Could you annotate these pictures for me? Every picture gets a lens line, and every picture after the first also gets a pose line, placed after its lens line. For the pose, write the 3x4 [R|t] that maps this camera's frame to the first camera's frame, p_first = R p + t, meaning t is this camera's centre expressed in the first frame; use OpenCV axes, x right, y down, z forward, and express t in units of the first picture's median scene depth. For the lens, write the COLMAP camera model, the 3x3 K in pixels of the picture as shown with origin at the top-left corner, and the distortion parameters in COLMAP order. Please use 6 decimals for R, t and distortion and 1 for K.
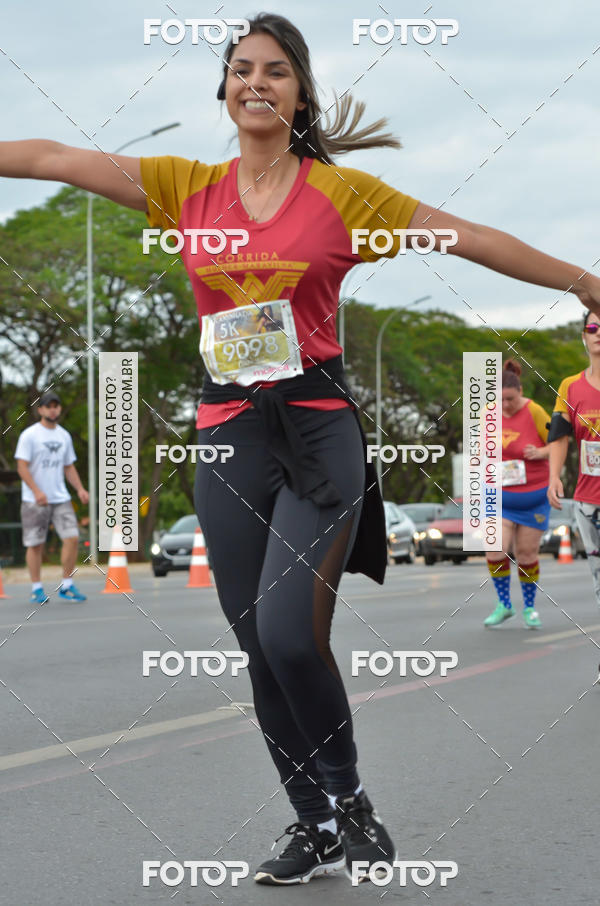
lens RADIAL K [[5607.4, 0, 300.0], [0, 5607.4, 453.0], [0, 0, 1]] dist [0.993024, -7.806525]
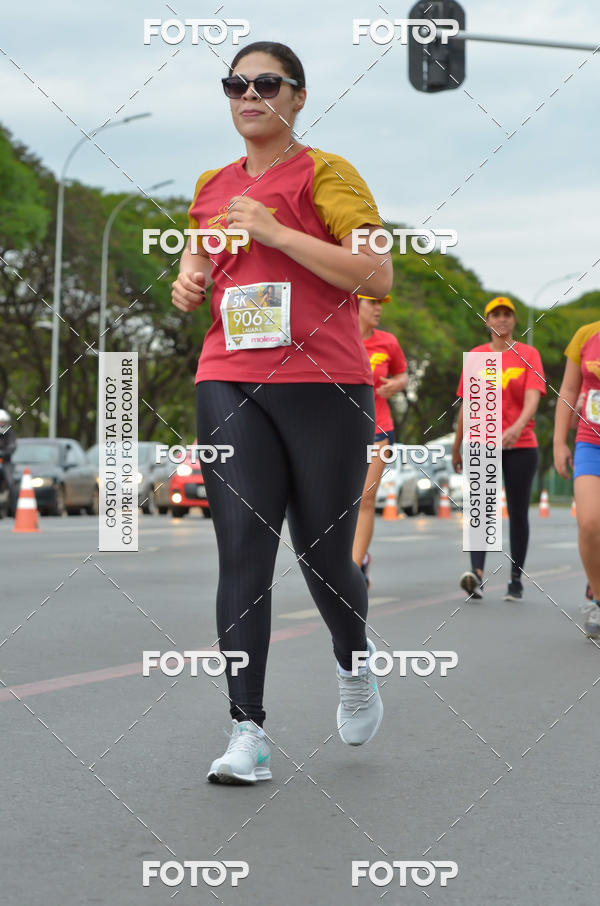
lens RADIAL K [[4737.0, 0, 298.8], [0, 4737.0, 424.3], [0, 0, 1]] dist [1.127700, -7.724424]
pose [[0.999315, 0.036907, -0.002706, 0.044185], [-0.036902, 0.999317, 0.001924, 0.004690], [0.002775, -0.001822, 0.999994, 0.326587]]
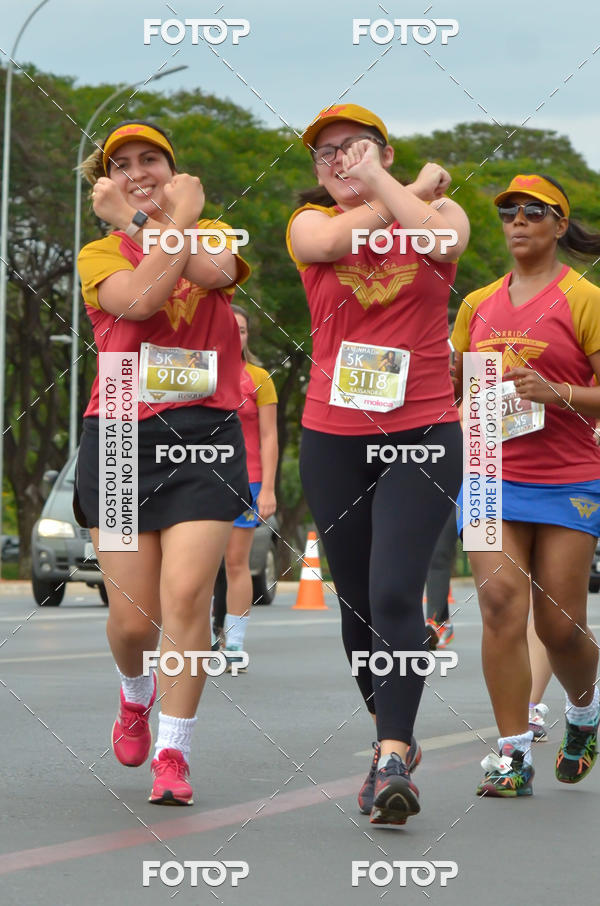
lens RADIAL K [[4737.0, 0, 298.8], [0, 4737.0, 424.3], [0, 0, 1]] dist [1.127700, -7.724424]
pose [[0.999206, 0.027516, -0.028797, 0.046665], [-0.027859, 0.999545, -0.011577, 0.008932], [0.028465, 0.012370, 0.999518, 0.573949]]
